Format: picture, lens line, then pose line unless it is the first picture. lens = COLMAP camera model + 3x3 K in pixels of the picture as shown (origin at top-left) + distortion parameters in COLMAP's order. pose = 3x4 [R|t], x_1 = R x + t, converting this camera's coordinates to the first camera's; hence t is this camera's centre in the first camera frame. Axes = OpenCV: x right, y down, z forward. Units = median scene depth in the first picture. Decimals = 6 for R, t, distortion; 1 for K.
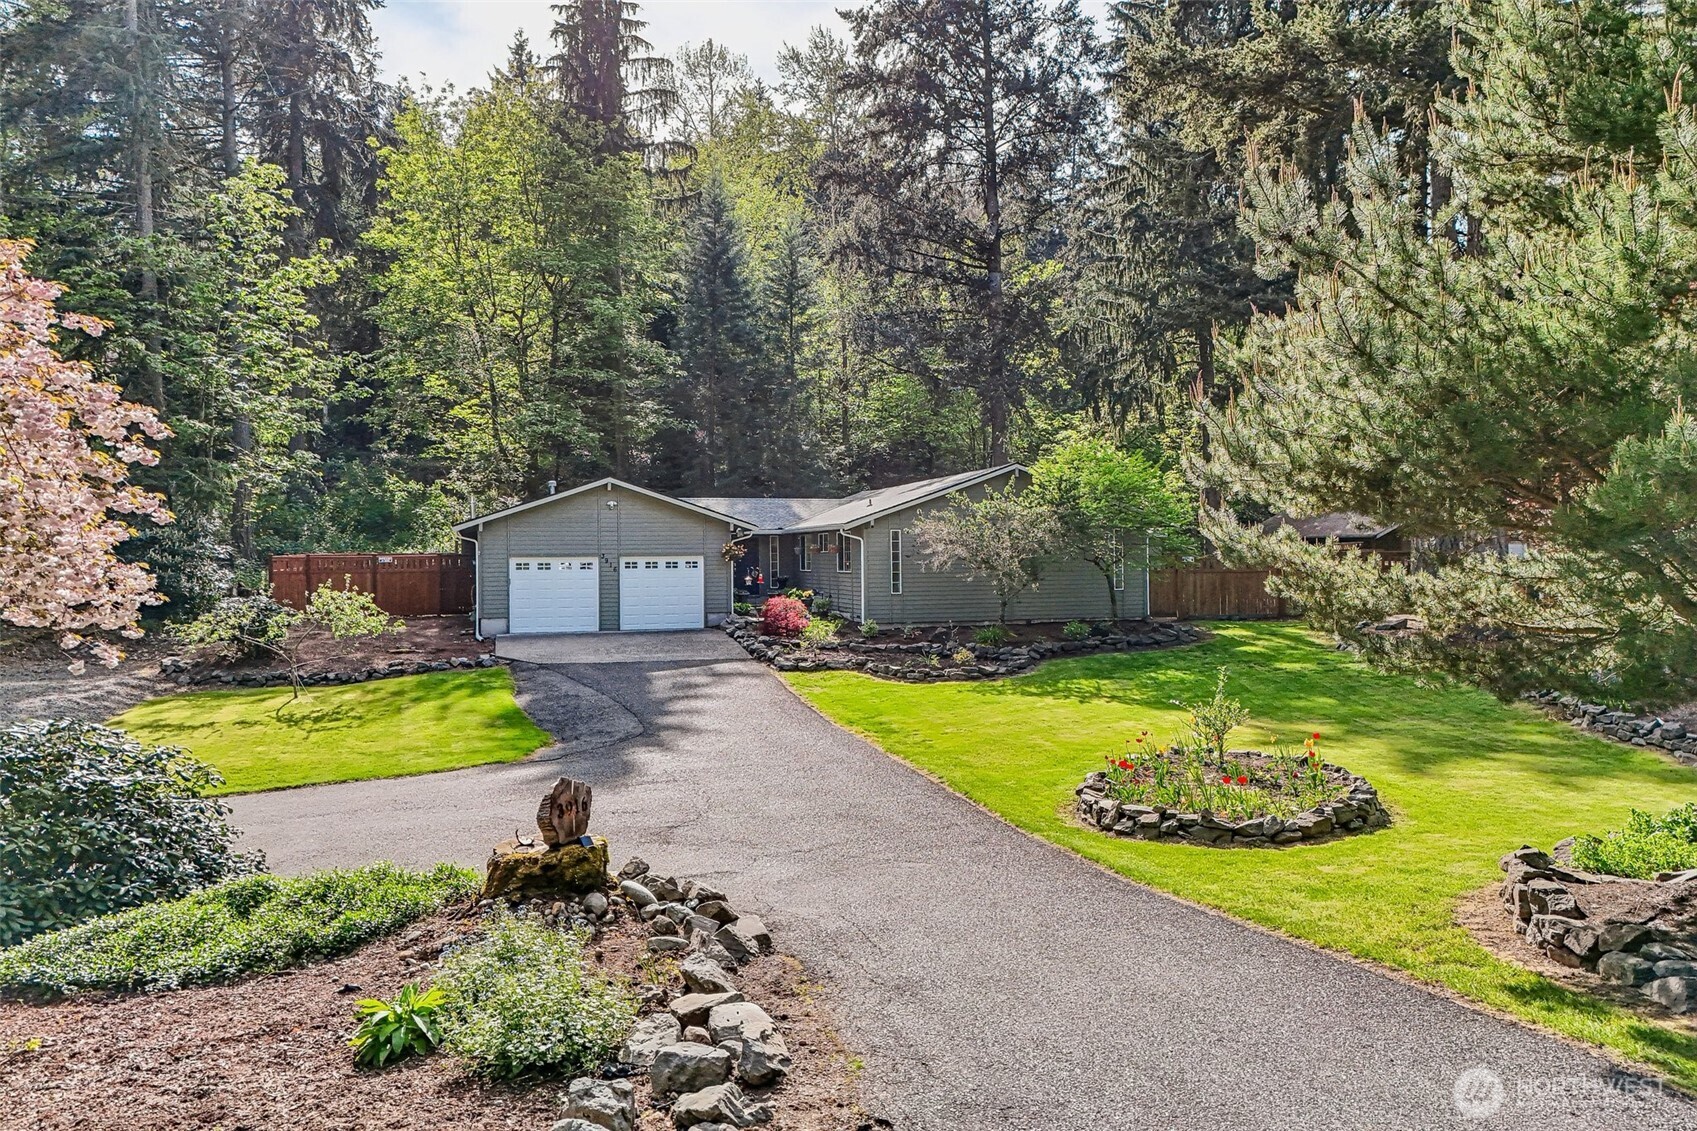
lens RADIAL K [[1236.0, 0, 848.5], [0, 1236.0, 565.5], [0, 0, 1]] dist [0.076742, -0.064470]
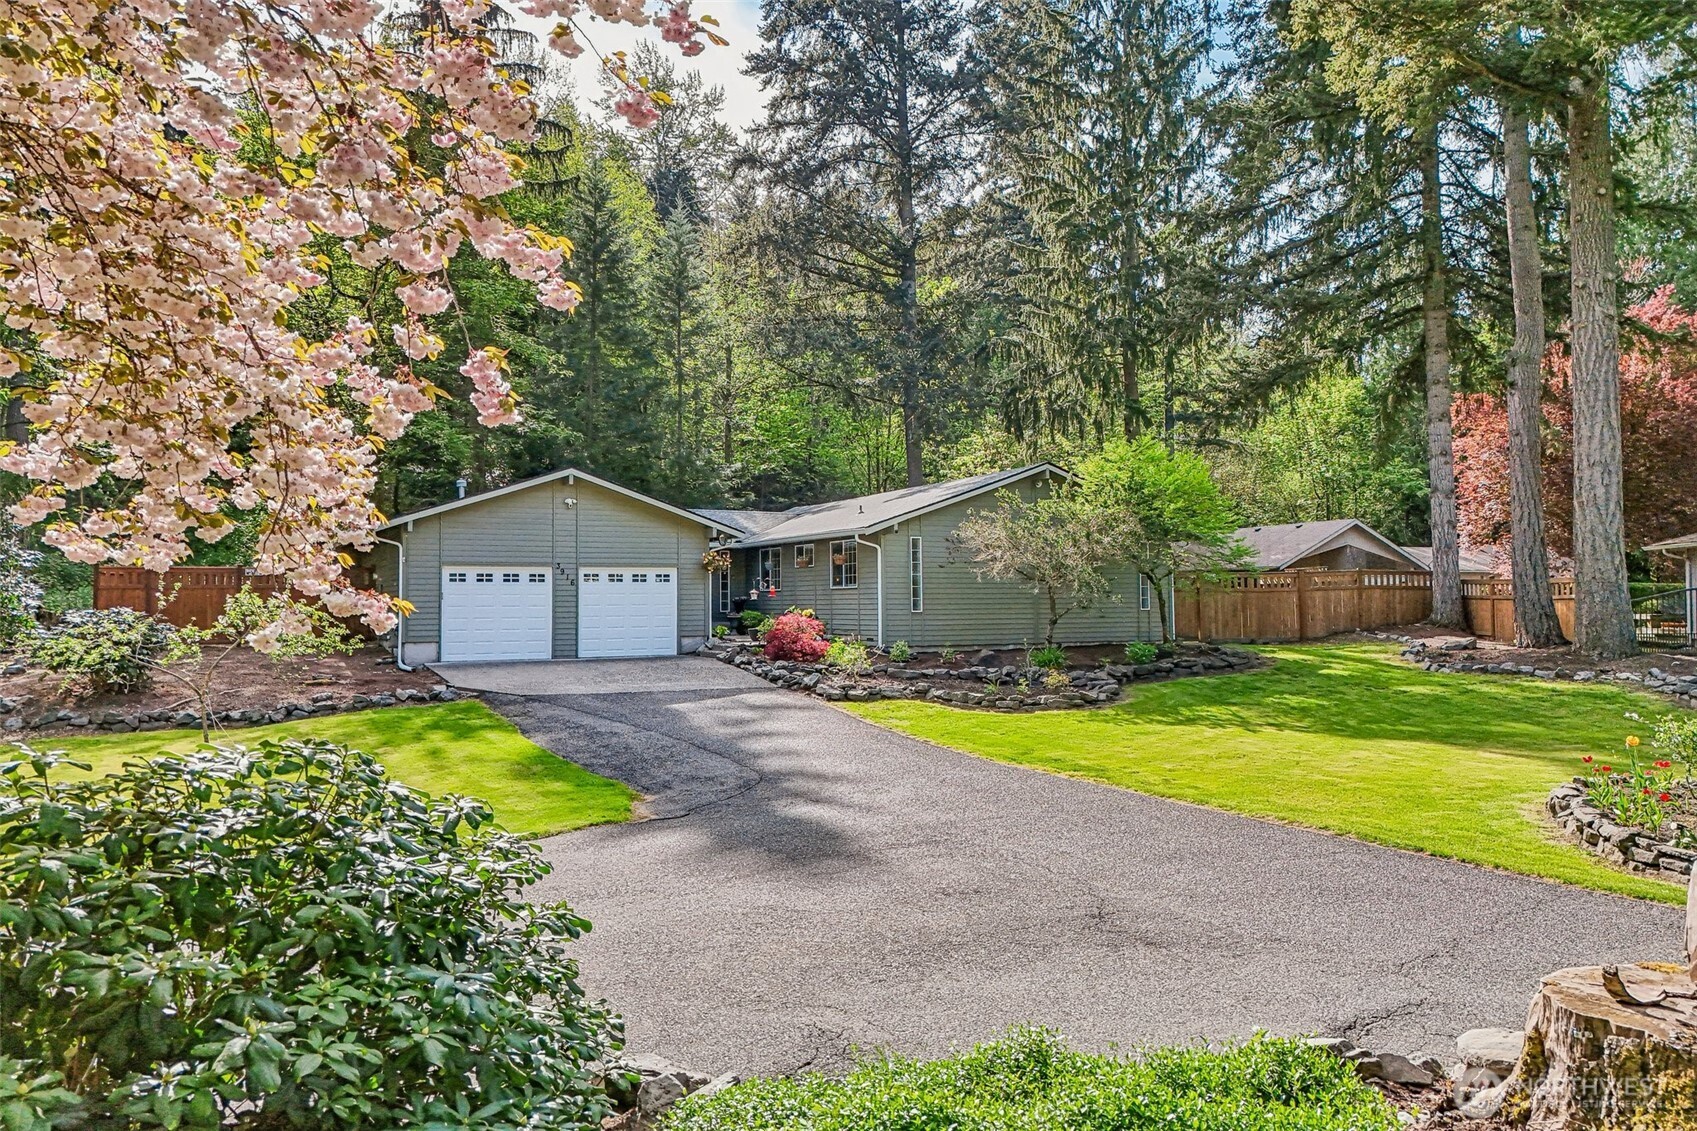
lens RADIAL K [[1236.0, 0, 848.5], [0, 1236.0, 565.5], [0, 0, 1]] dist [0.076742, -0.064470]
pose [[0.982315, 0.008760, 0.187029, -0.162018], [-0.001376, 0.999216, -0.039573, 0.023841], [-0.187229, 0.038616, 0.981557, 0.166229]]
